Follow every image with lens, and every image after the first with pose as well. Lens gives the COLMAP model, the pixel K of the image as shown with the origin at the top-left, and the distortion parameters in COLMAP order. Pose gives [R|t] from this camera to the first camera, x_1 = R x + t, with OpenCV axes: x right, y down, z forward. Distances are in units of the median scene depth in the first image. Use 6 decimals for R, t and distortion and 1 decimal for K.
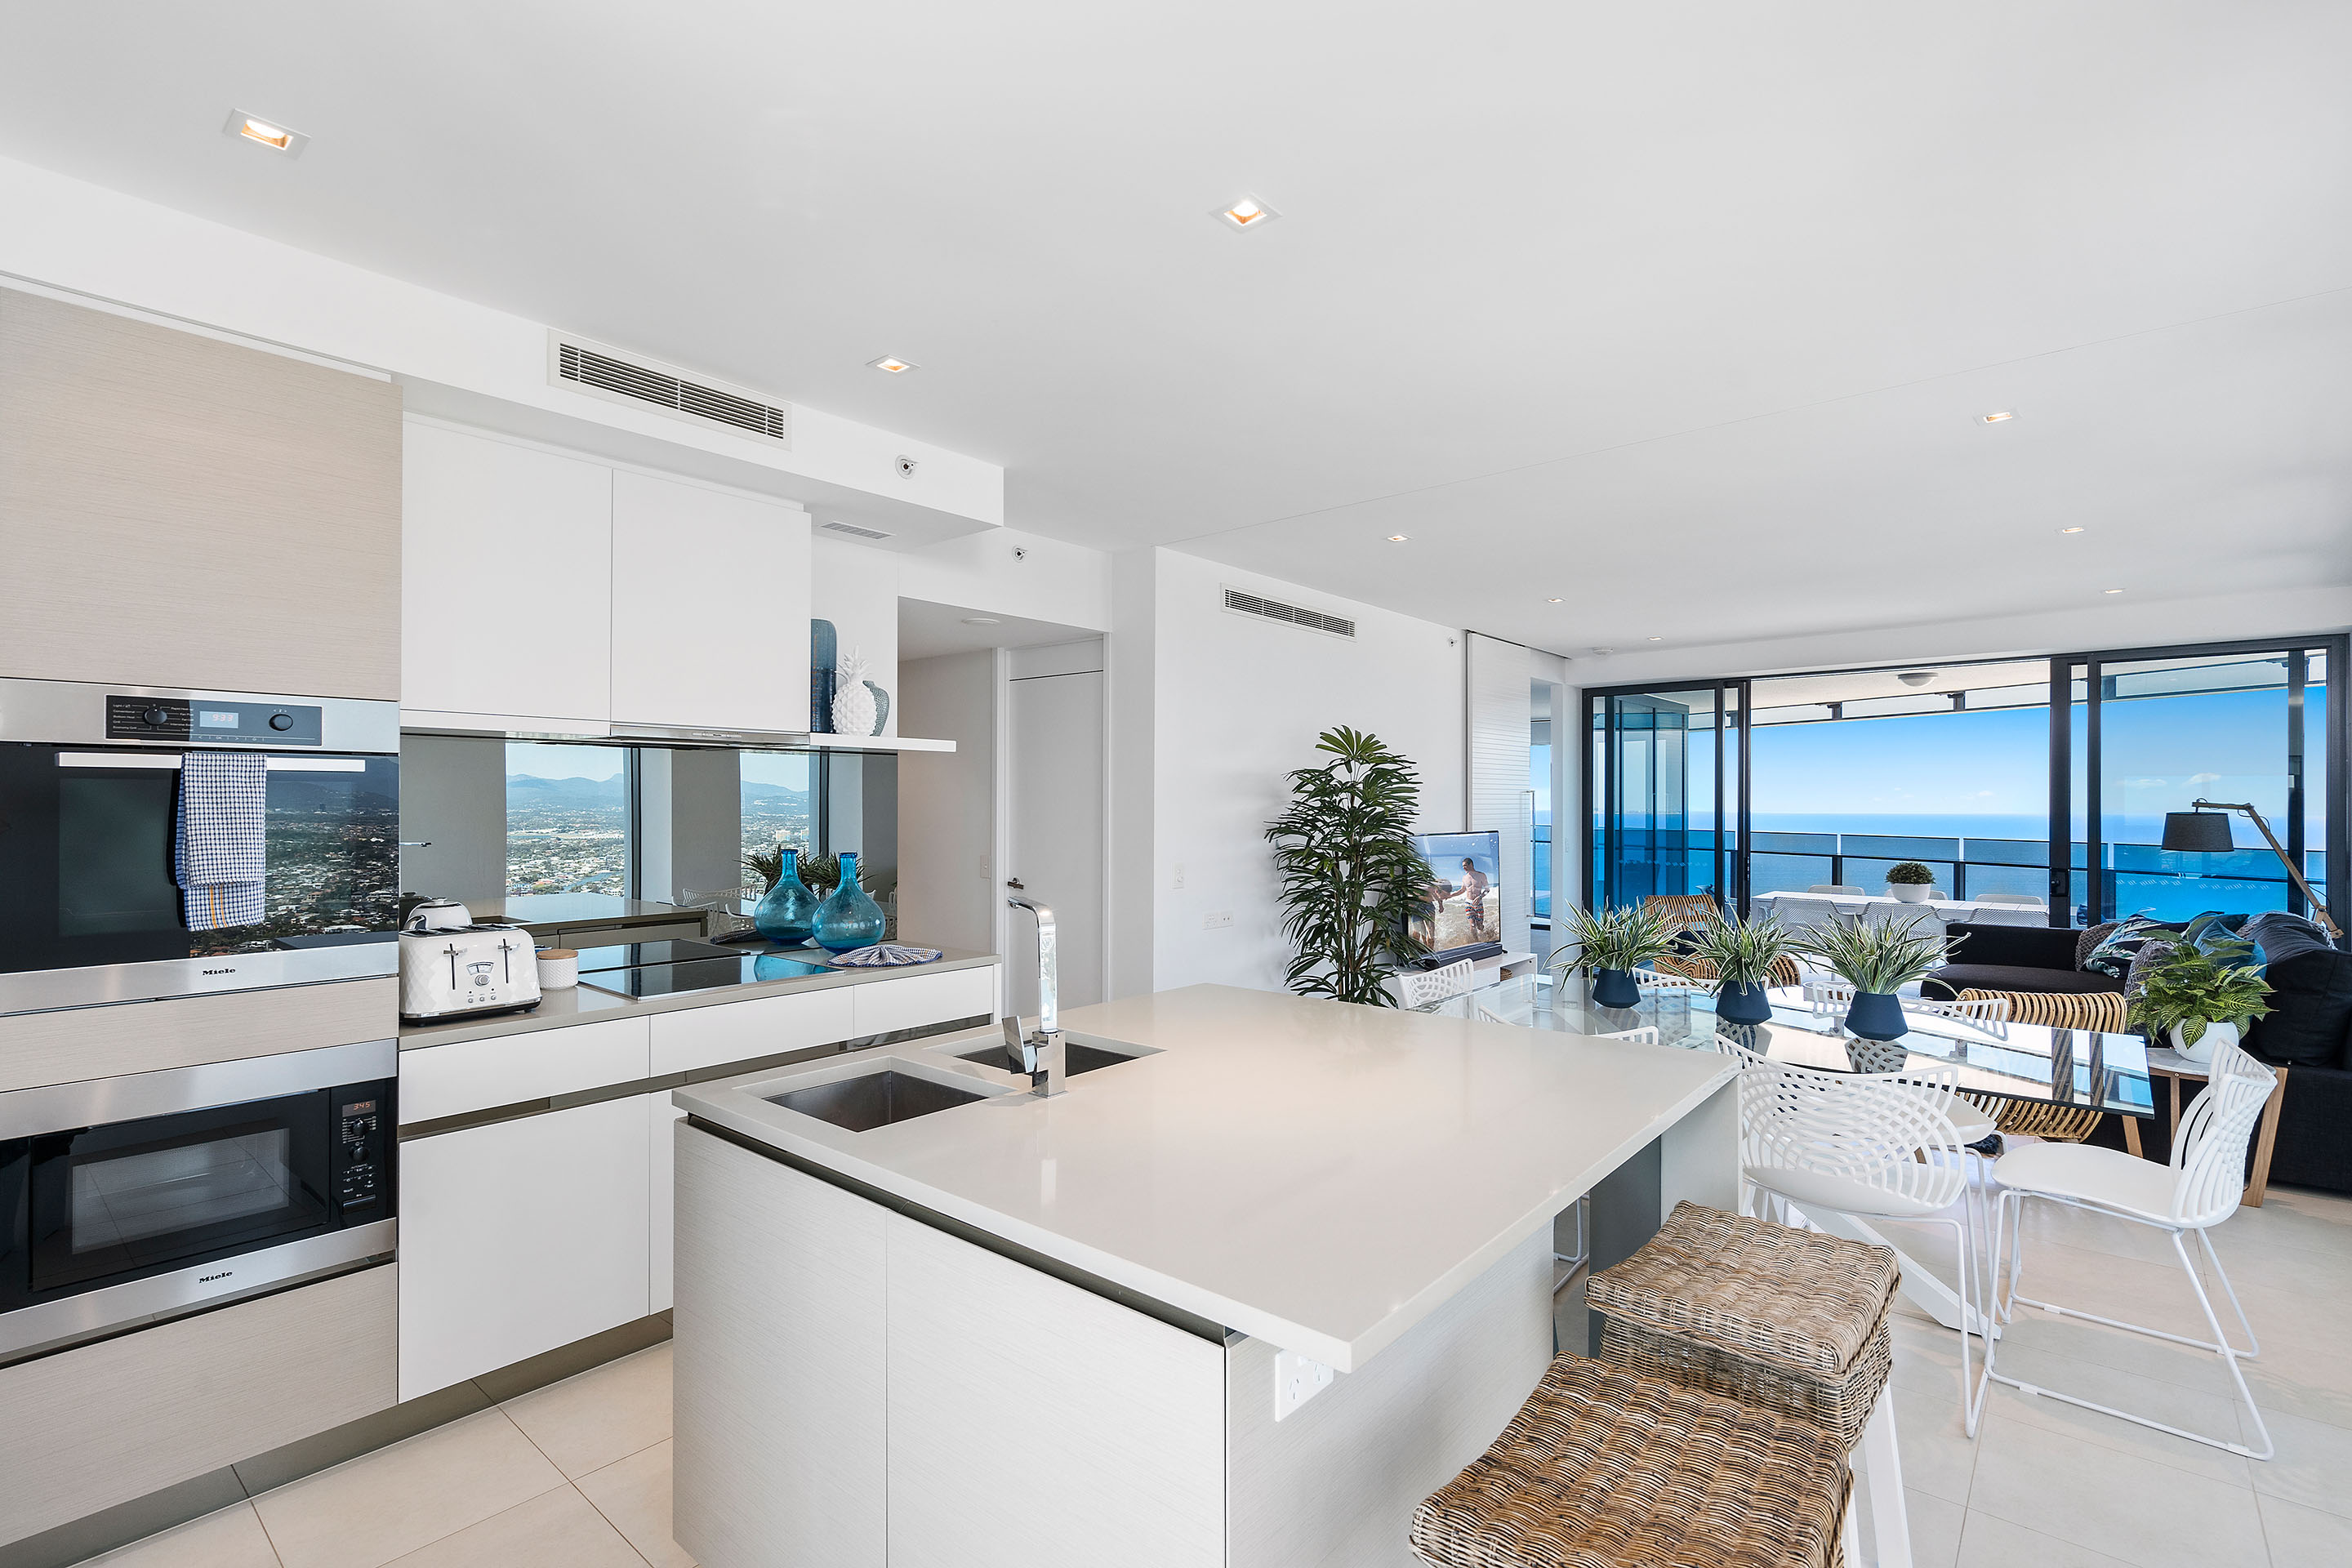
lens RADIAL K [[1078.2, 0, 1185.4], [0, 1078.2, 789.1], [0, 0, 1]] dist [-0.004267, -0.001202]
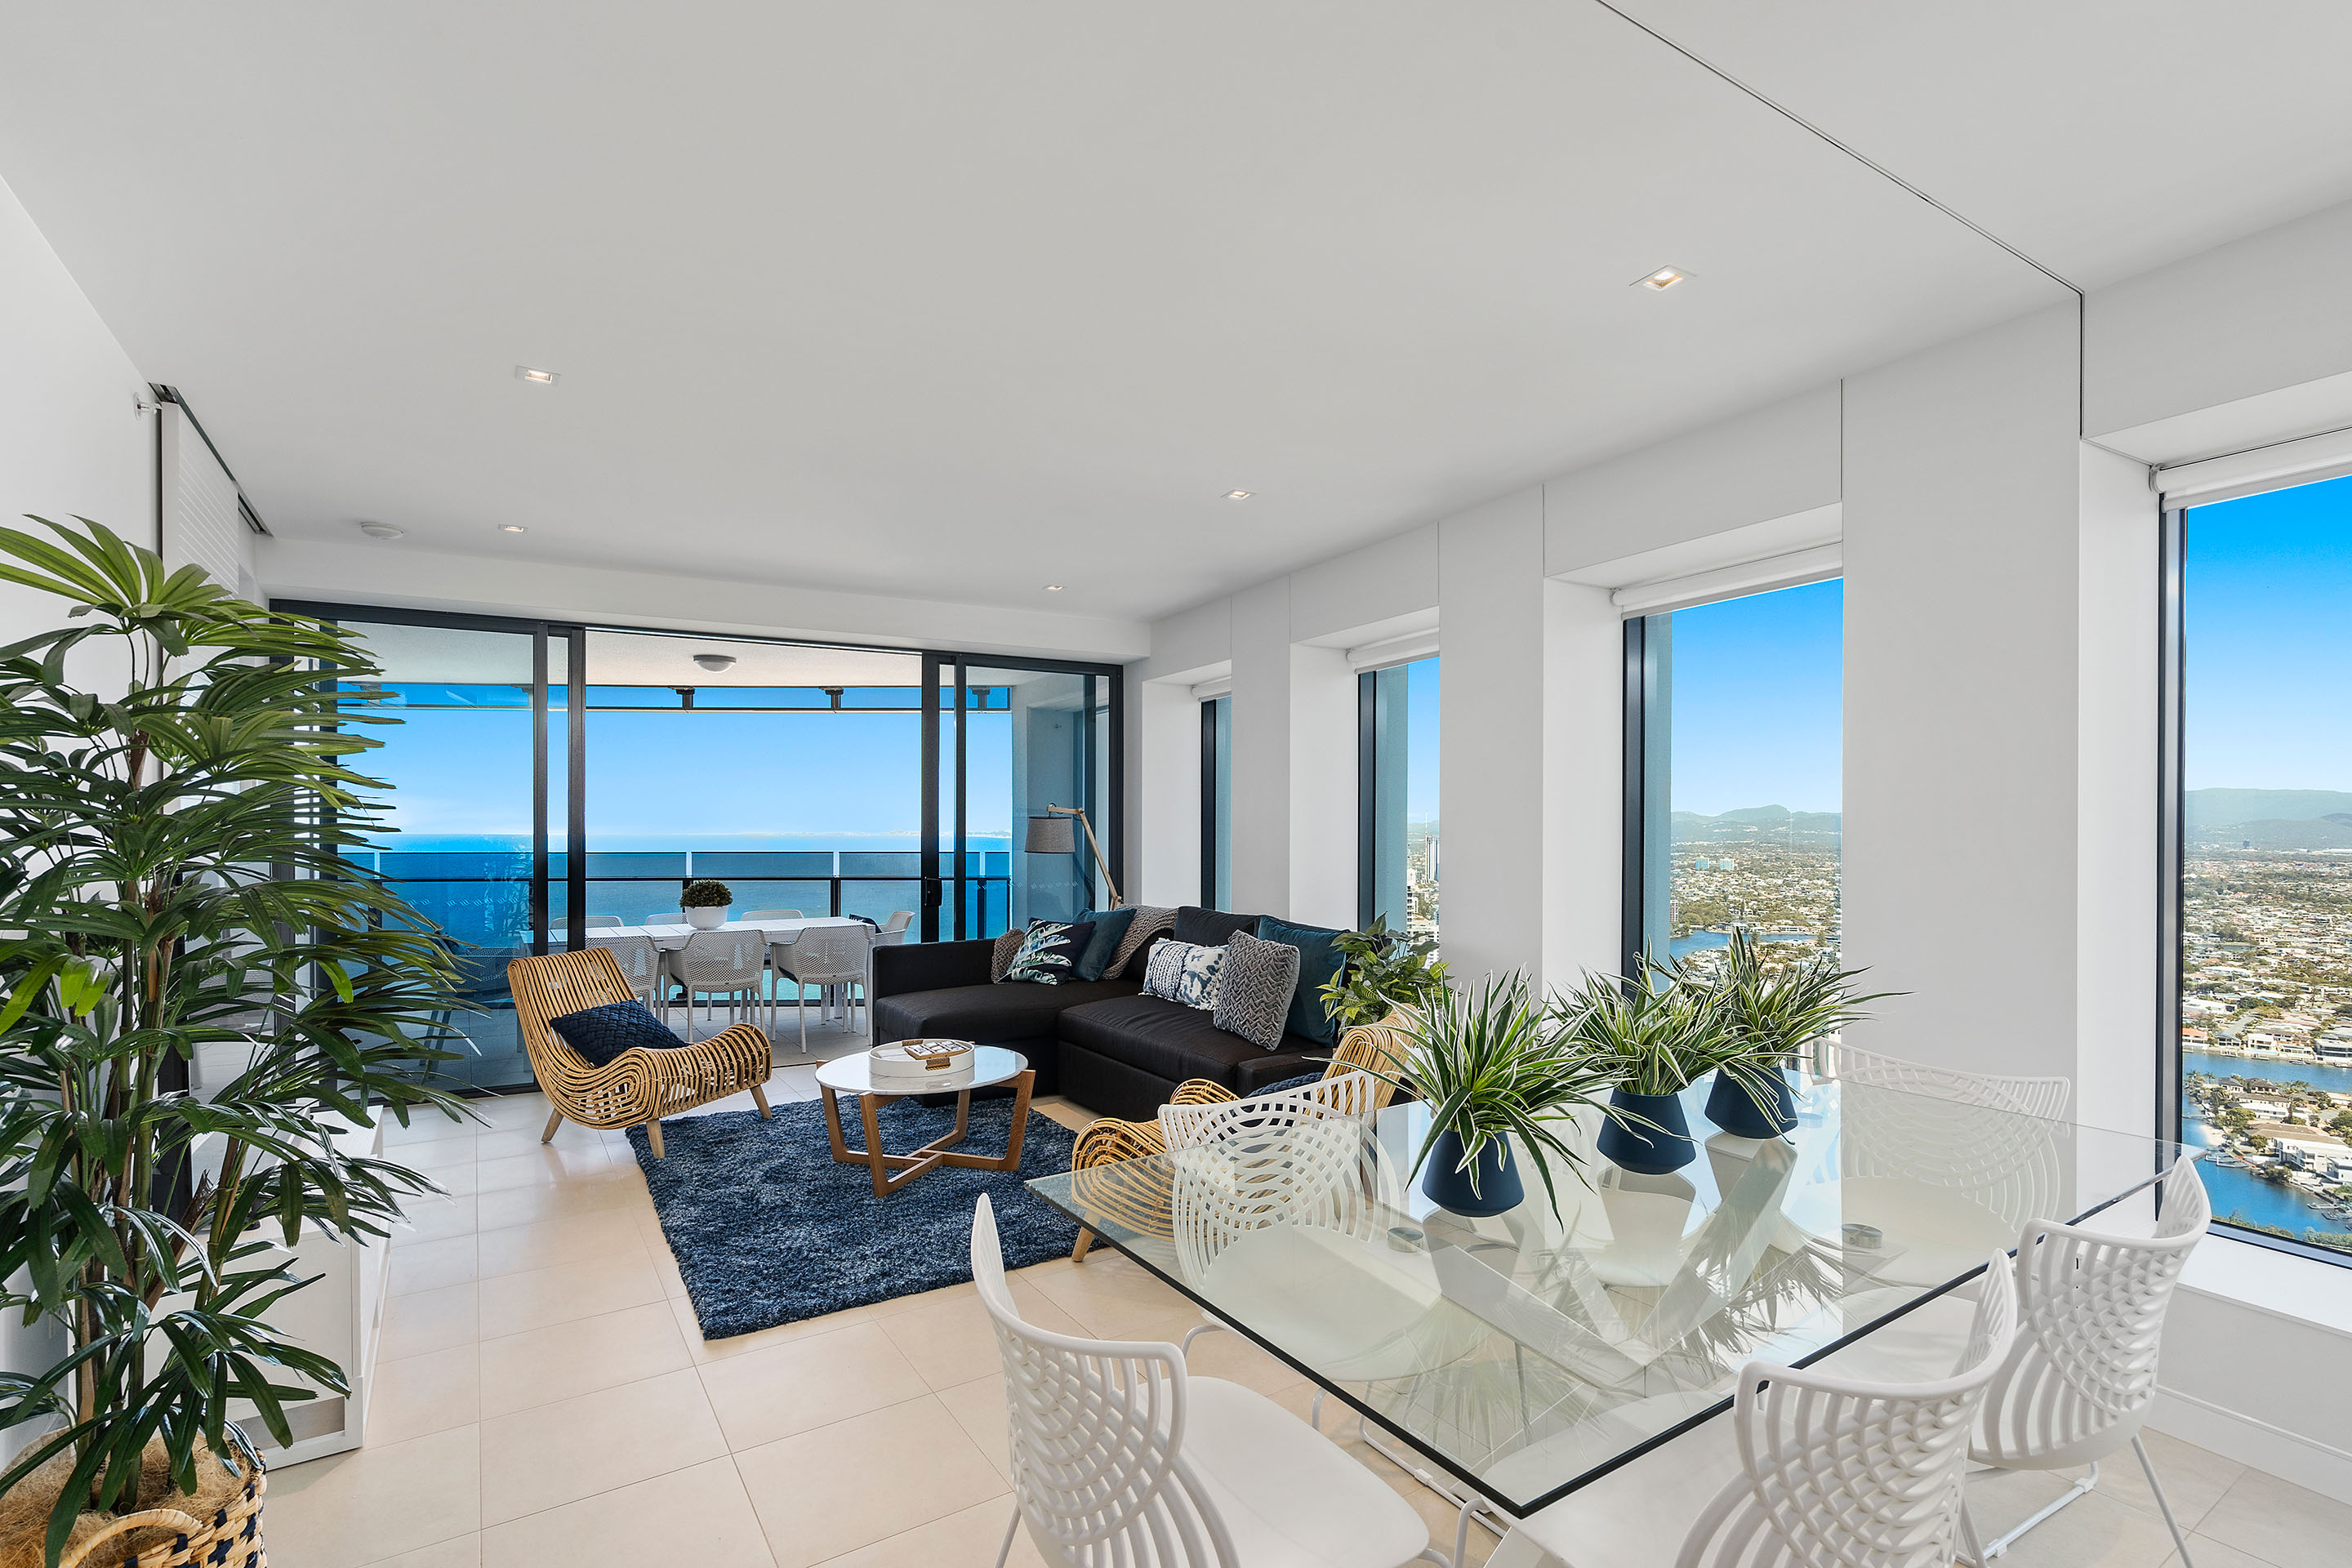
lens RADIAL K [[1078.2, 0, 1163.2], [0, 1078.2, 837.9], [0, 0, 1]] dist [-0.004267, -0.001202]
pose [[0.300264, -0.013522, 0.953760, -0.033115], [-0.013681, 0.999736, 0.018481, 0.017749], [-0.953758, -0.018598, 0.299999, 0.488490]]
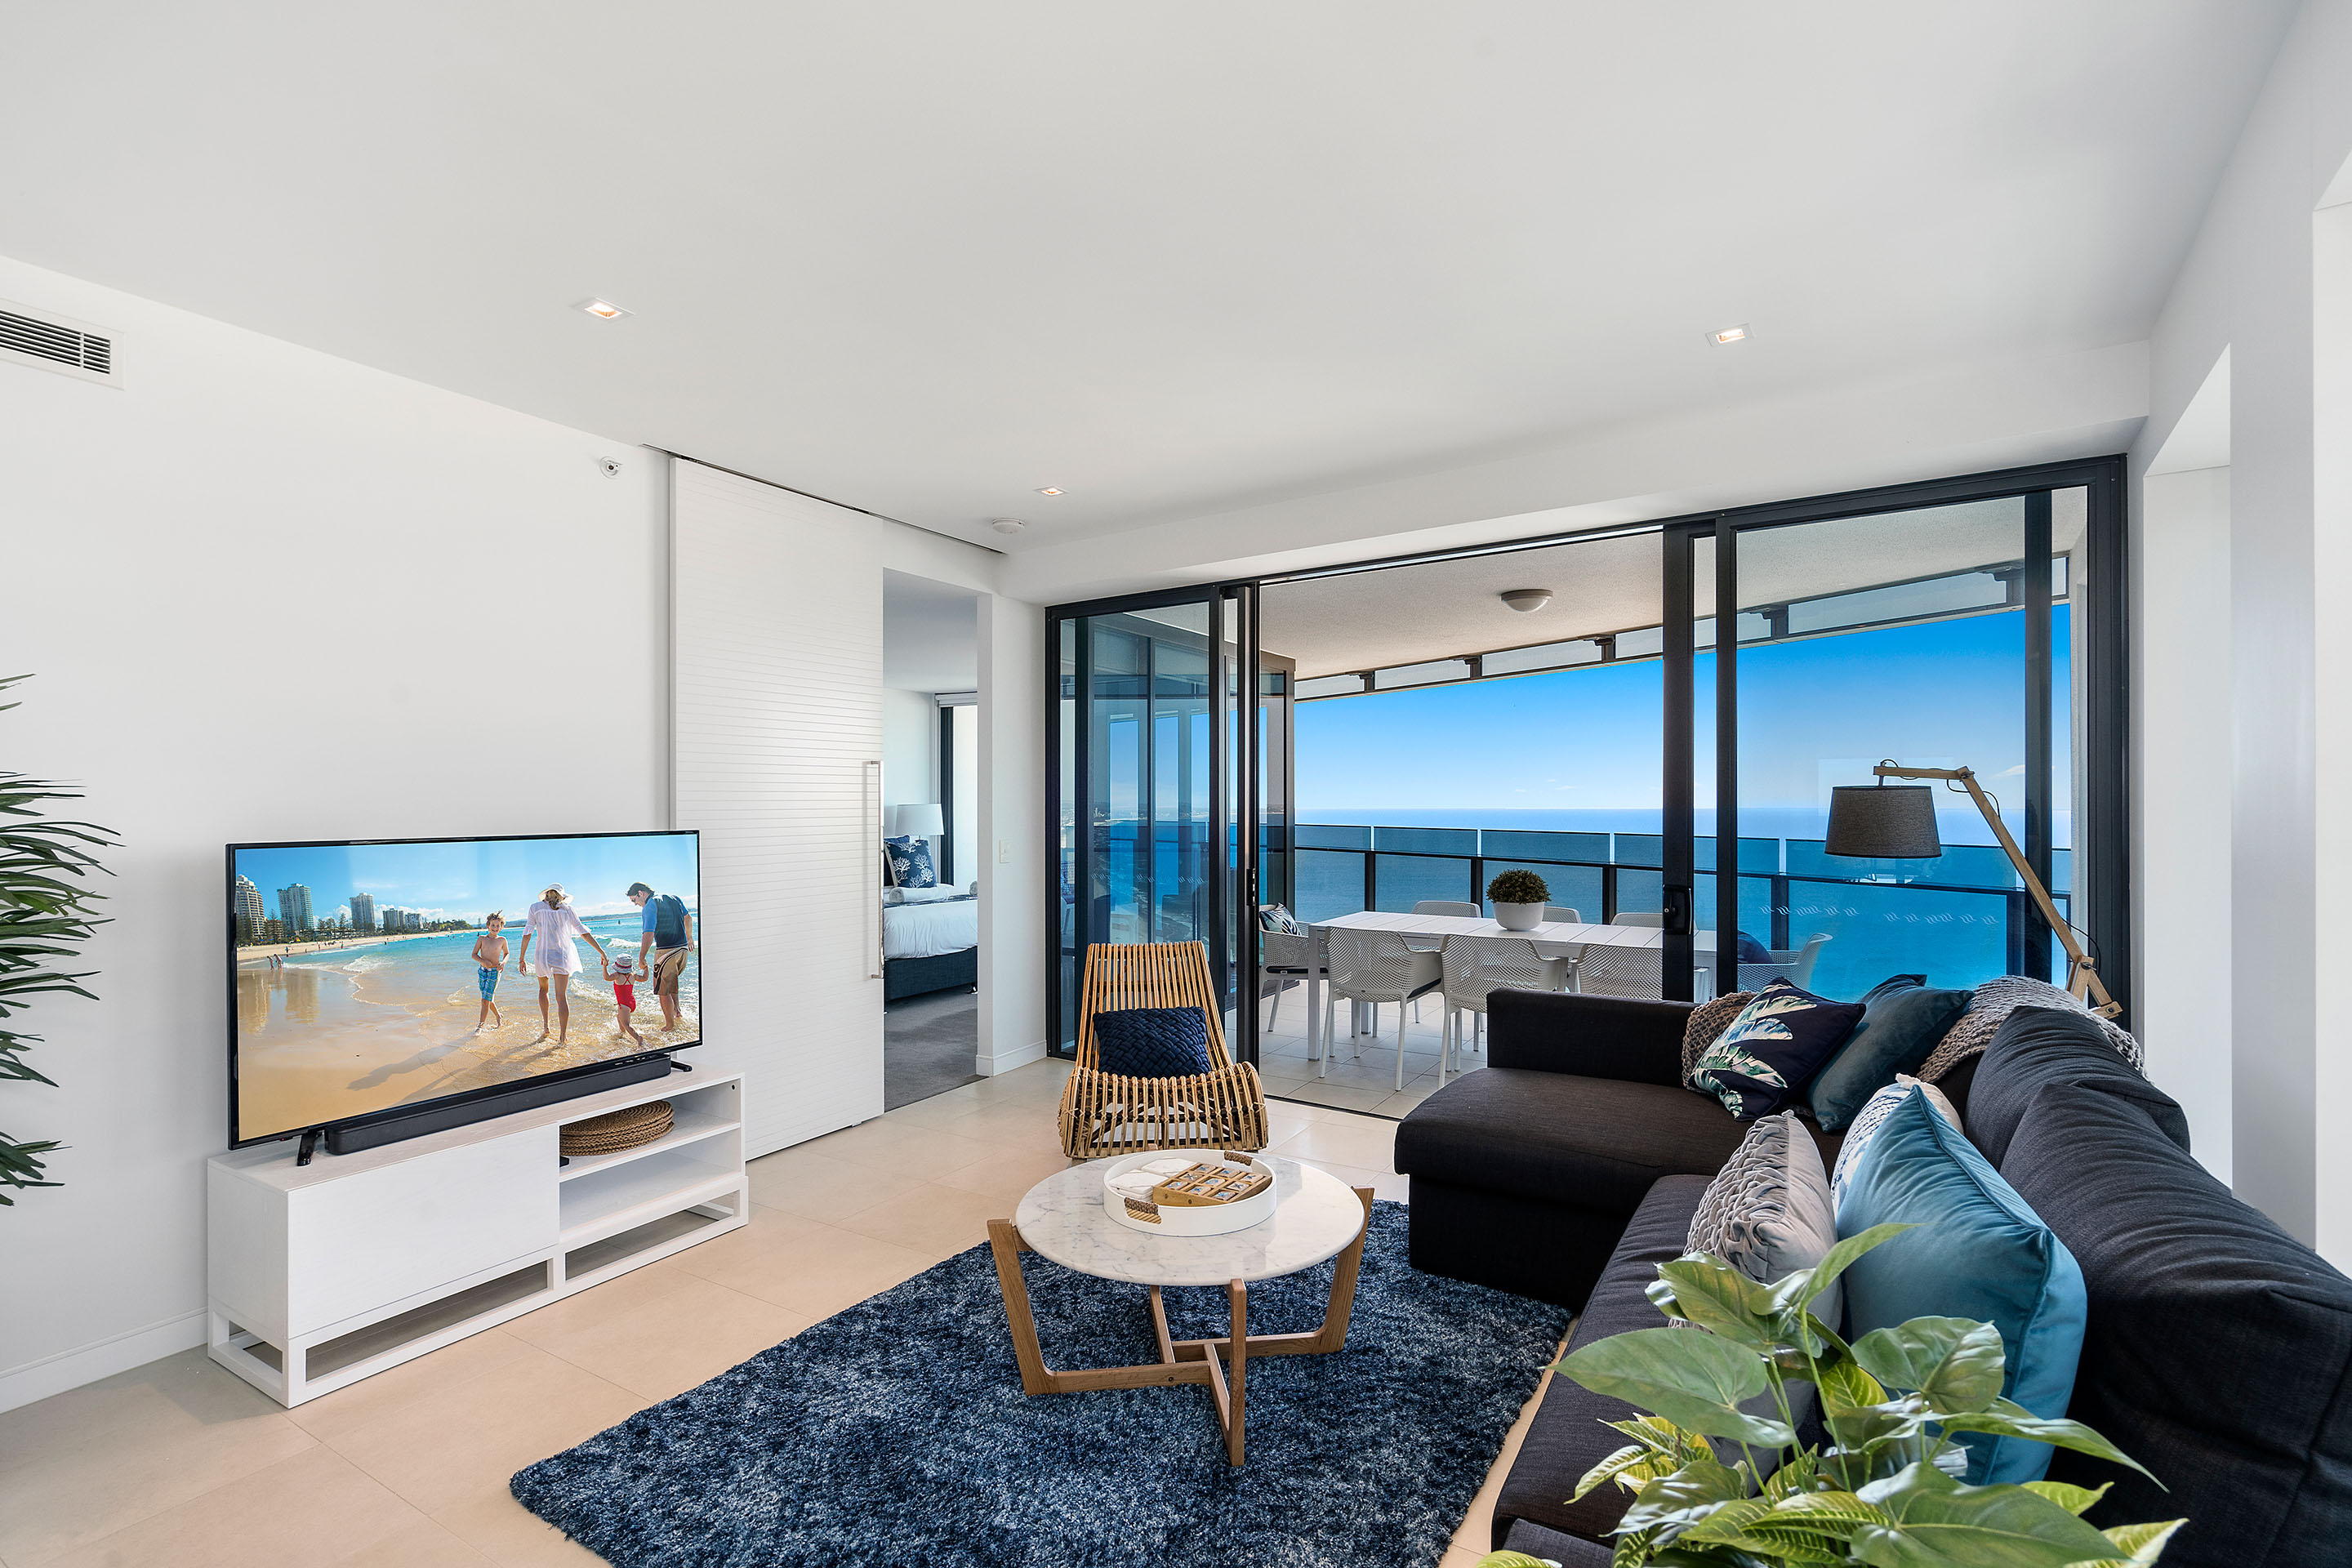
lens RADIAL K [[1078.2, 0, 1178.8], [0, 1078.2, 787.9], [0, 0, 1]] dist [-0.004267, -0.001202]
pose [[0.985784, -0.004005, 0.167971, 0.423739], [0.004051, 0.999992, 0.000071, 0.018267], [-0.167970, 0.000611, 0.985792, 0.442543]]
